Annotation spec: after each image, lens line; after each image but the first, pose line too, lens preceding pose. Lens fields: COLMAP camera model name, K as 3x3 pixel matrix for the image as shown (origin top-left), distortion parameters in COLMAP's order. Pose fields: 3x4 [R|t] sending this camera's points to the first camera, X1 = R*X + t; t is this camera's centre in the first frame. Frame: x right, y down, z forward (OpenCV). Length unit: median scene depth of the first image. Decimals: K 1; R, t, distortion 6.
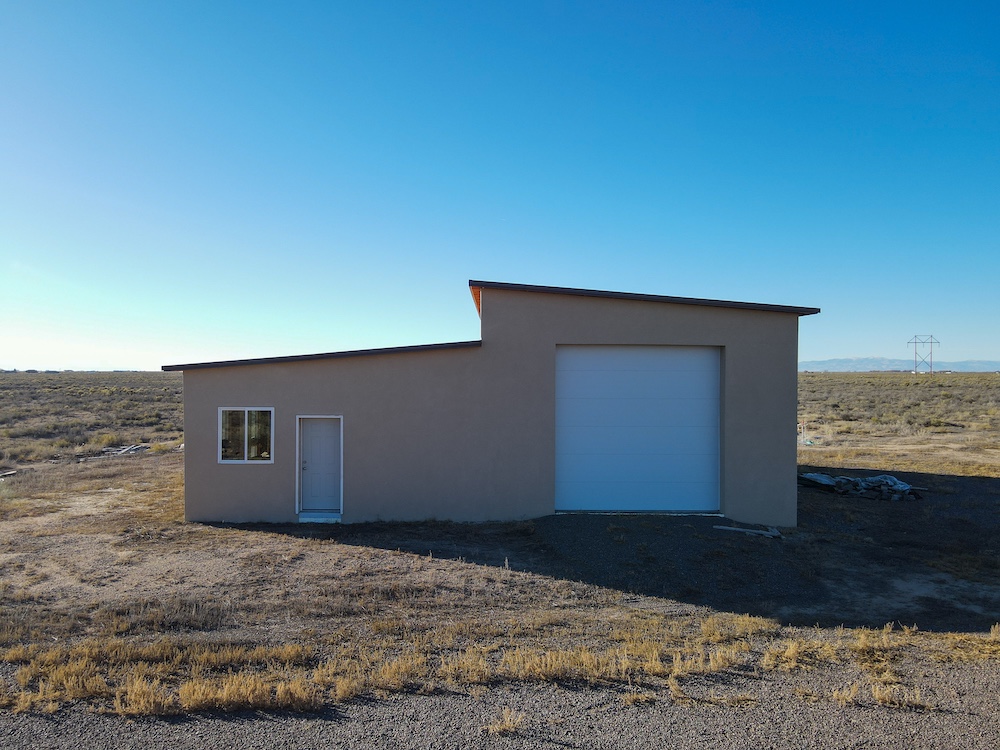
lens RADIAL K [[734.1, 0, 497.2], [0, 734.1, 378.7], [0, 0, 1]] dist [0.008721, 0.004350]
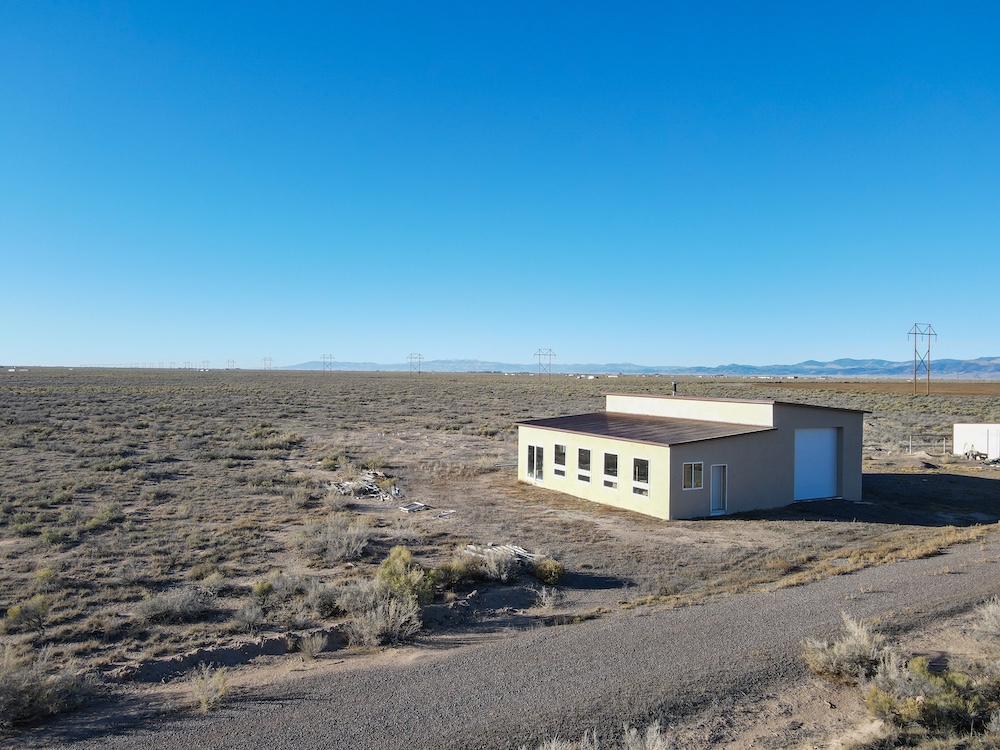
lens RADIAL K [[732.7, 0, 491.2], [0, 732.7, 375.2], [0, 0, 1]] dist [-0.007085, 0.015964]
pose [[0.878532, 0.006187, 0.477644, -2.828593], [-0.004295, 0.999978, -0.005053, -0.301135], [-0.477665, 0.002387, 0.878539, -0.831770]]
